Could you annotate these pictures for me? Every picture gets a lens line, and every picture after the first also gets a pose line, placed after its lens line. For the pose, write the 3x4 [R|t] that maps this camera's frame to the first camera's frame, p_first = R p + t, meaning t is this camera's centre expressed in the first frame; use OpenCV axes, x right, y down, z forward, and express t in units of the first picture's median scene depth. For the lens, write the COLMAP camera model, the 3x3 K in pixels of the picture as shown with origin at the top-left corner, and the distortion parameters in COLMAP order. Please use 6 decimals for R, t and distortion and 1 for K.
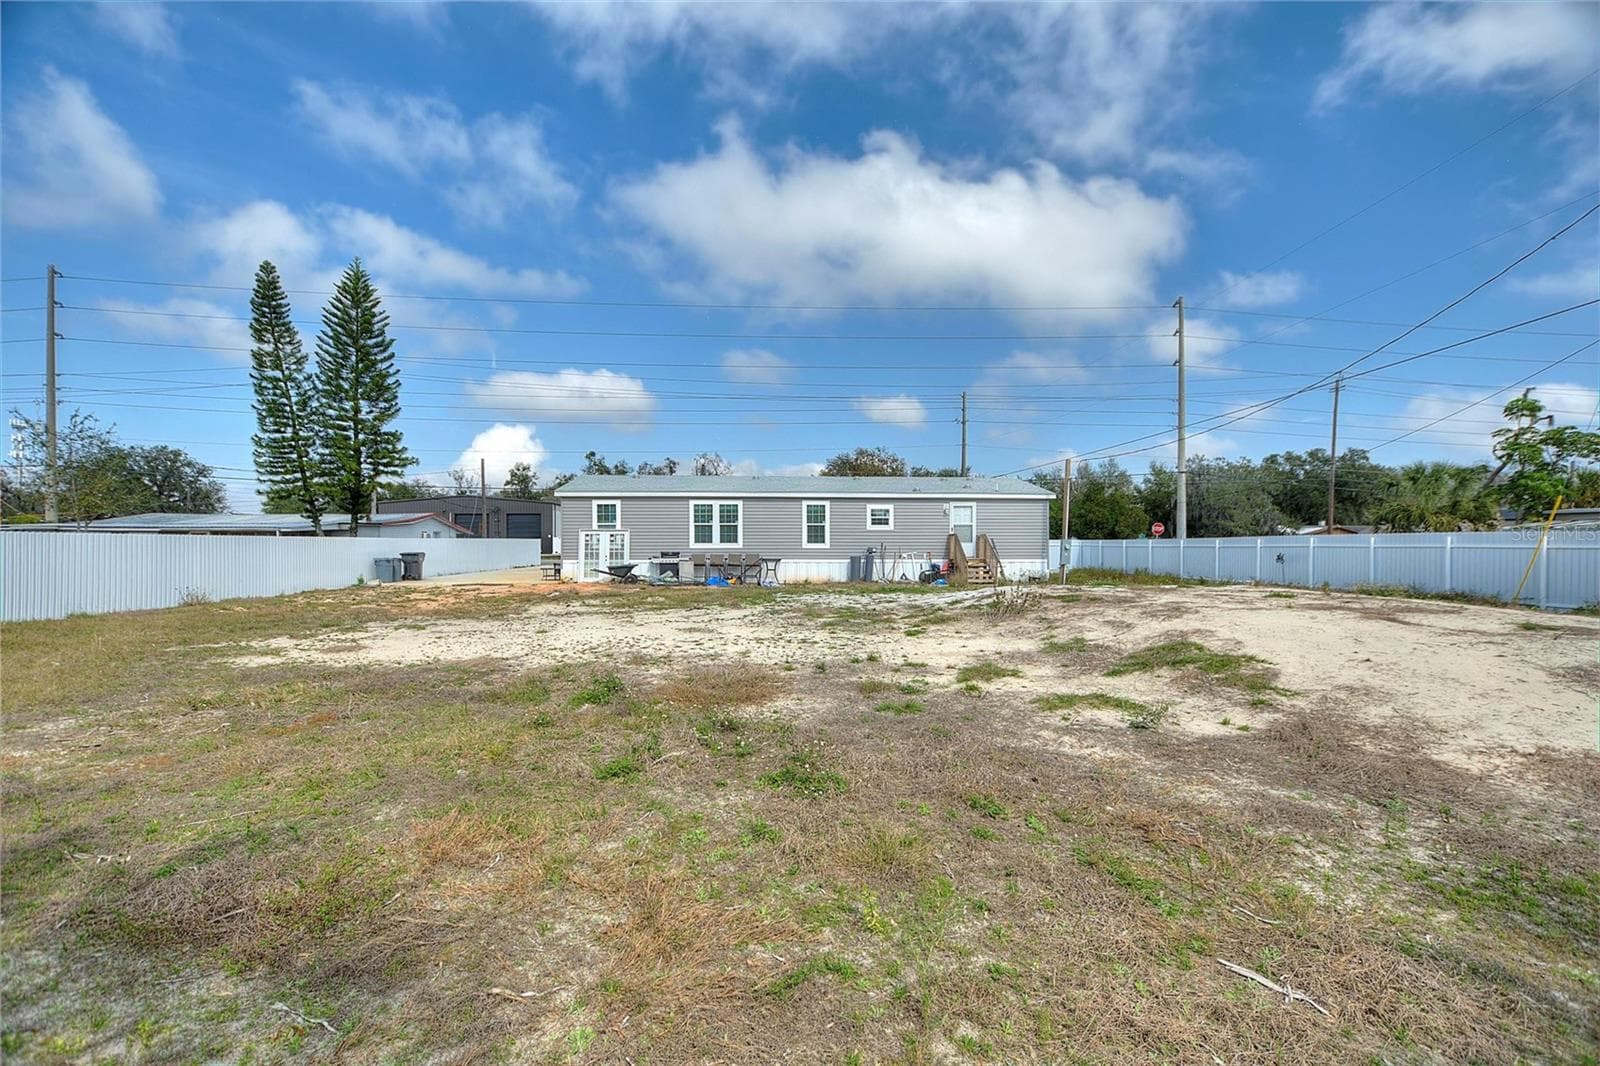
lens RADIAL K [[701.2, 0, 802.7], [0, 701.2, 551.1], [0, 0, 1]] dist [-0.030733, 0.001107]
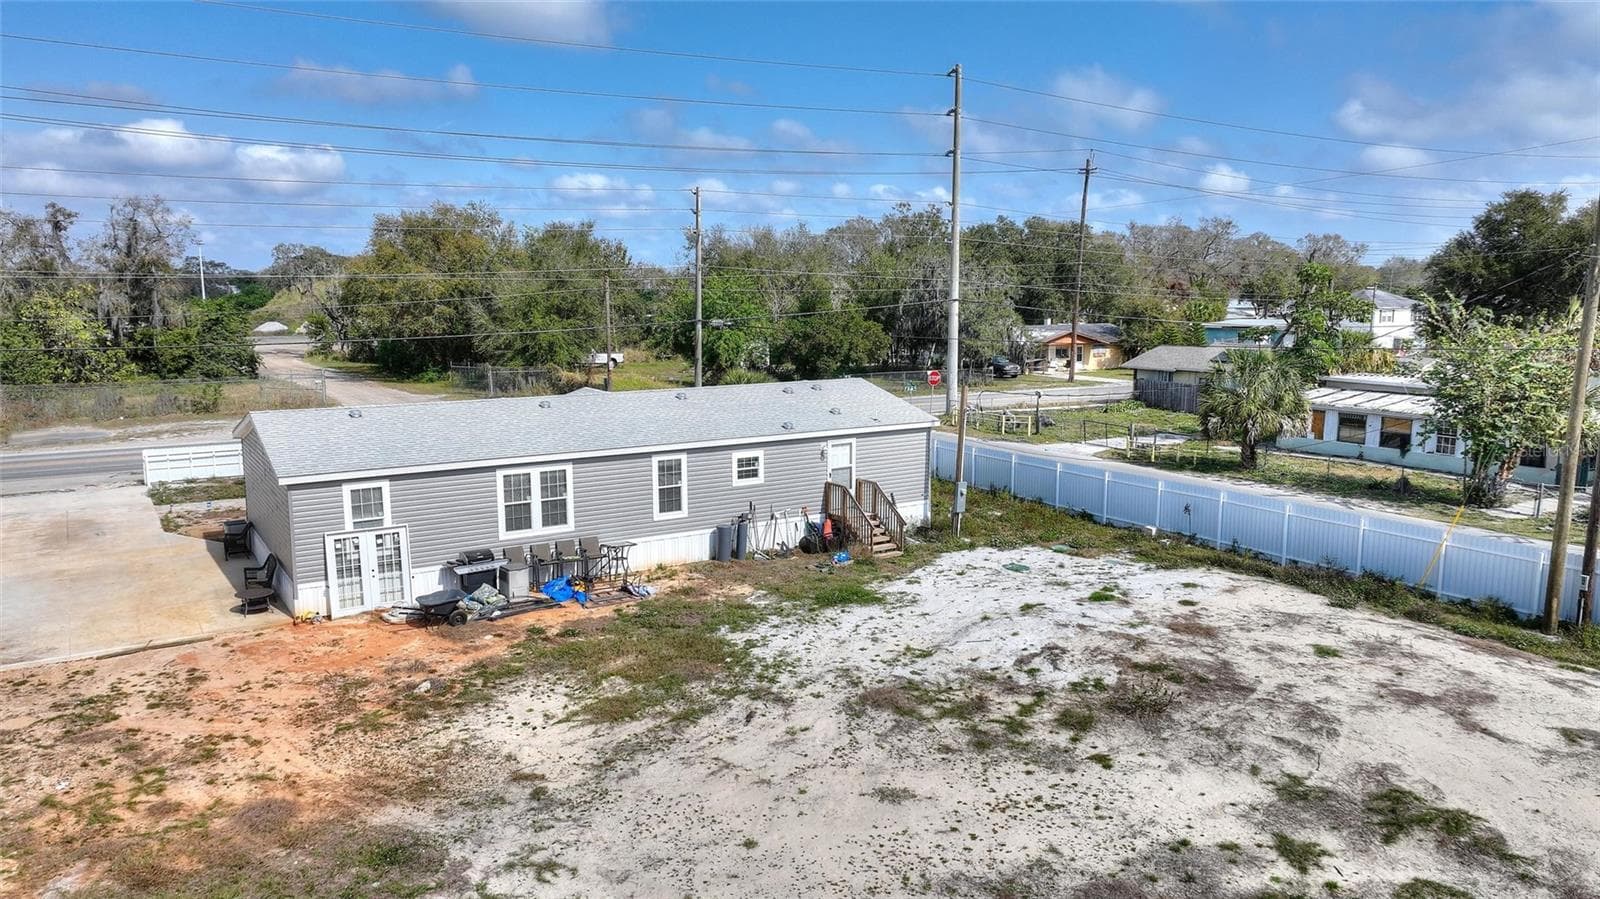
lens RADIAL K [[1122.4, 0, 806.0], [0, 1122.4, 447.9], [0, 0, 1]] dist [0.006285, 0.003711]
pose [[0.873972, -0.072090, 0.480599, -0.411244], [0.004200, 0.990020, 0.140866, -0.239321], [-0.485958, -0.121094, 0.865553, -0.058621]]
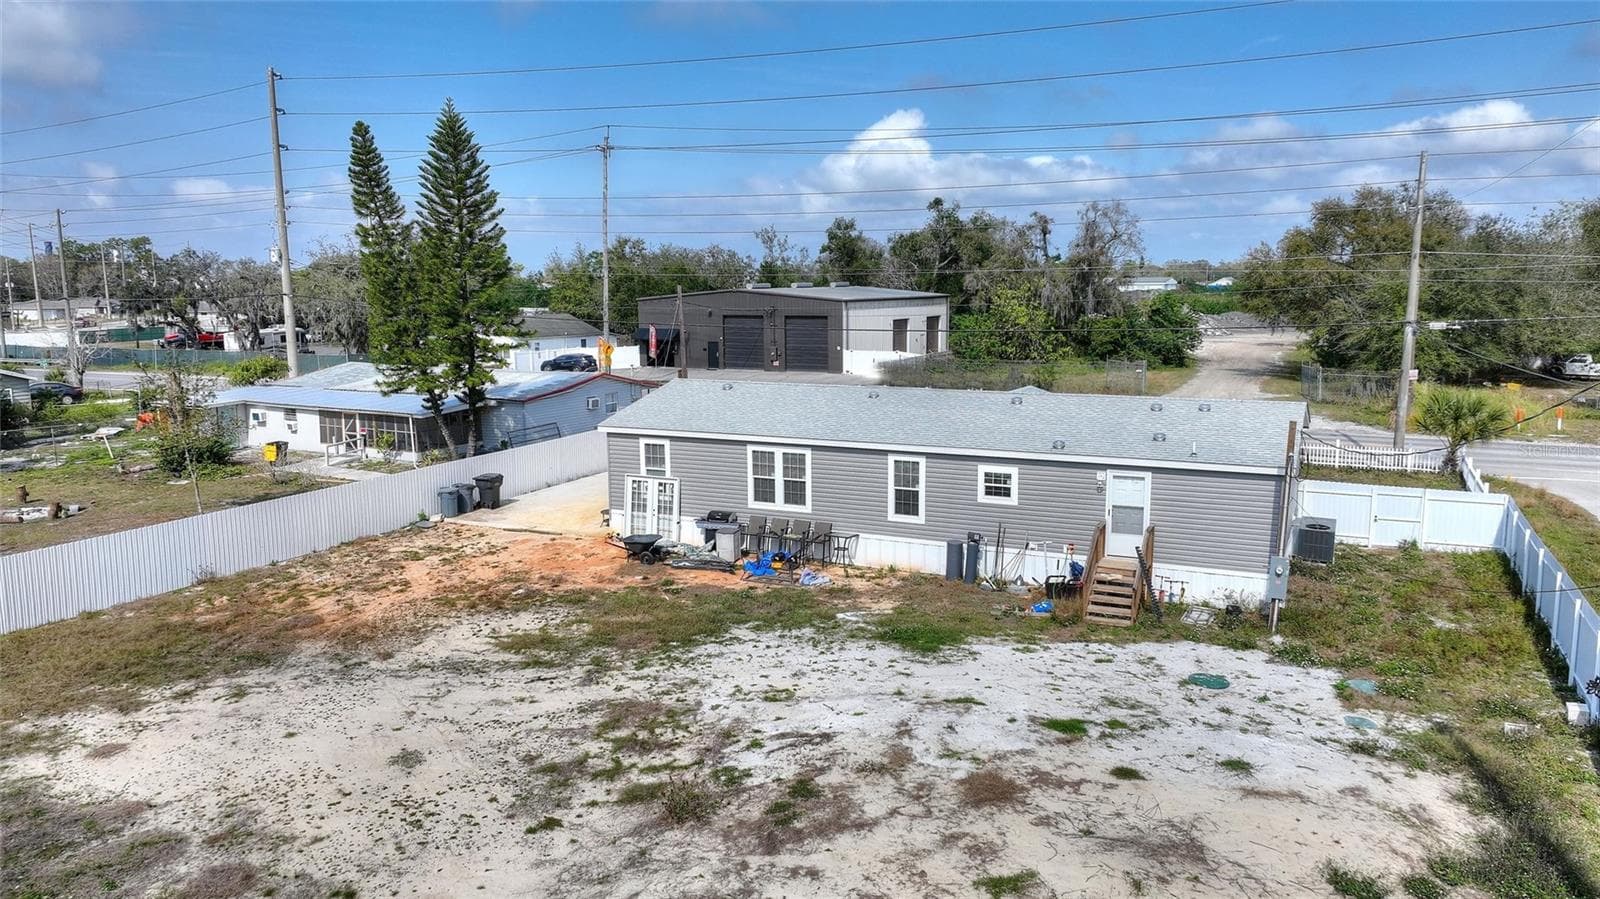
lens RADIAL K [[1122.4, 0, 806.0], [0, 1122.4, 447.9], [0, 0, 1]] dist [0.006285, 0.003711]
pose [[0.869991, 0.067142, -0.488475, 0.473203], [0.004019, 0.989687, 0.143193, -0.237750], [0.493052, -0.126539, 0.860748, 0.002836]]
